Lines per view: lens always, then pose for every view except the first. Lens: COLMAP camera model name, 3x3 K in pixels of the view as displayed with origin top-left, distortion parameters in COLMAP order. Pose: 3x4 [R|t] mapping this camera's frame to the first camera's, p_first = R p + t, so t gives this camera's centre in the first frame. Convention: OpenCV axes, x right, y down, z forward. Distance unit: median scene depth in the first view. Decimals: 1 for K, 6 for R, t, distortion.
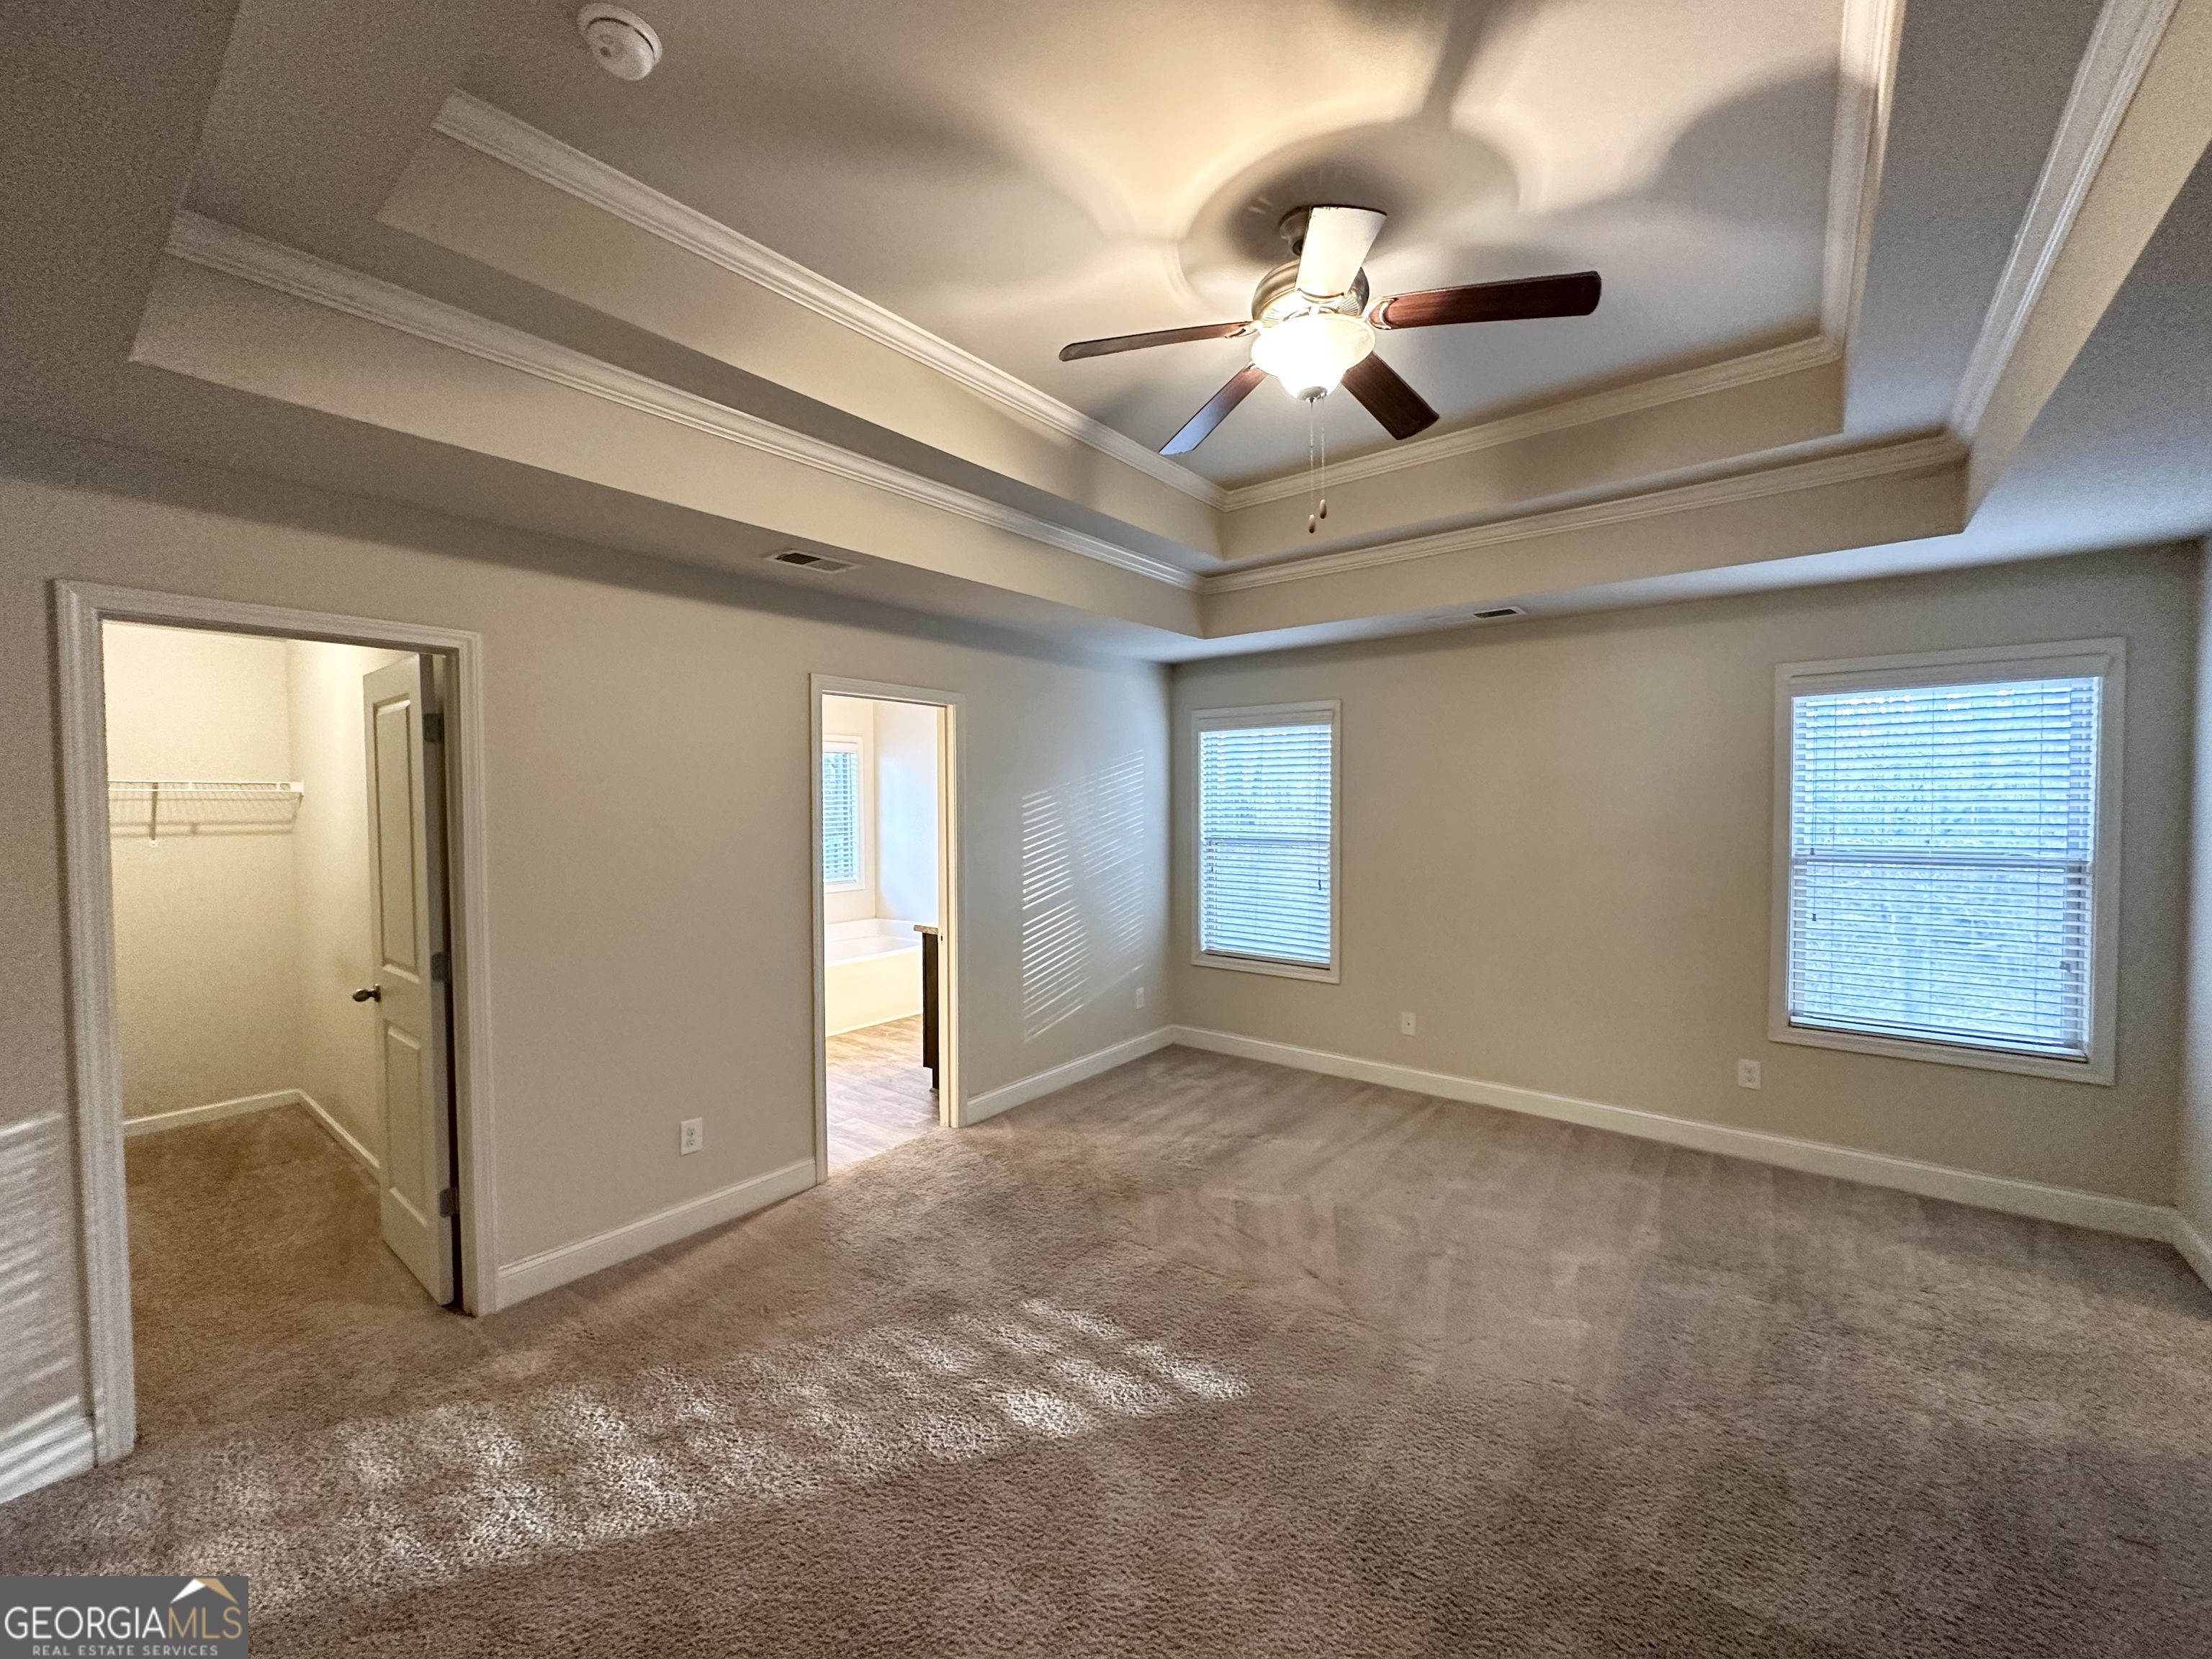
lens RADIAL K [[884.0, 0, 1109.0], [0, 884.0, 827.7], [0, 0, 1]] dist [-0.002285, 0.001004]
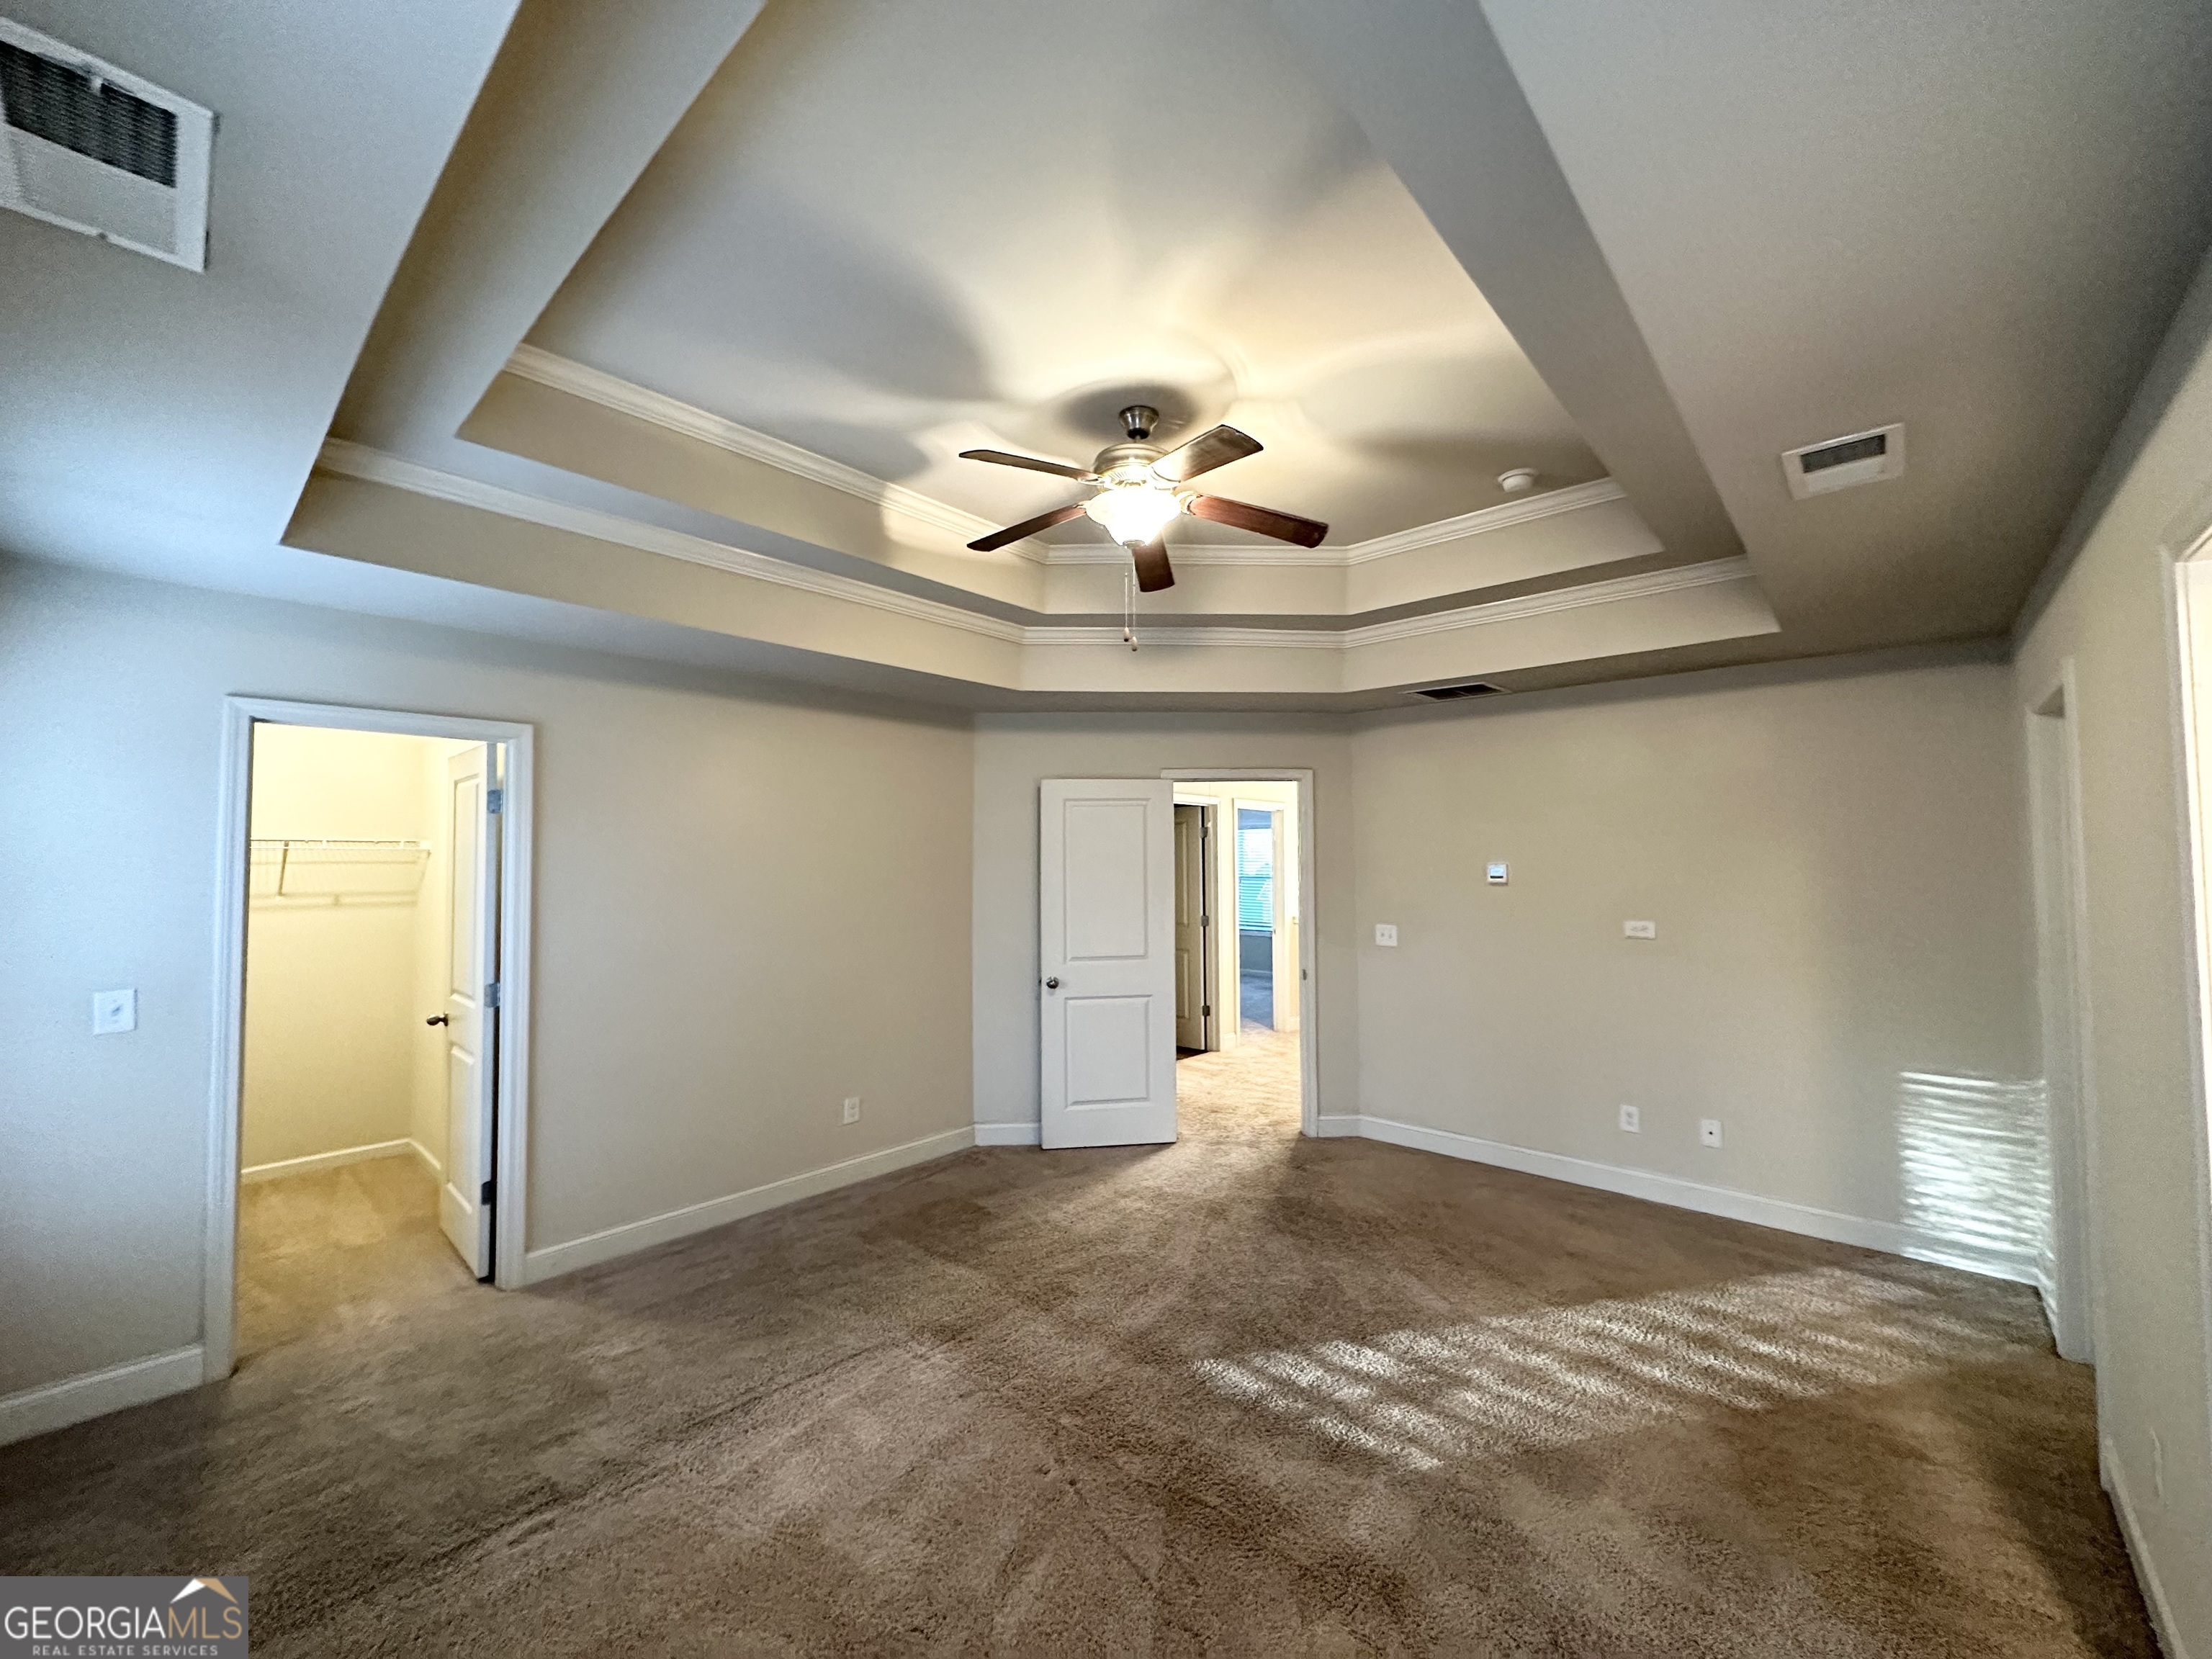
lens RADIAL K [[884.0, 0, 1109.0], [0, 884.0, 827.7], [0, 0, 1]] dist [-0.002285, 0.001004]
pose [[-0.998202, 0.012381, 0.058644, 0.201501], [0.011870, 0.999889, -0.009056, -0.076999], [-0.058750, -0.008344, -0.998238, 2.311423]]
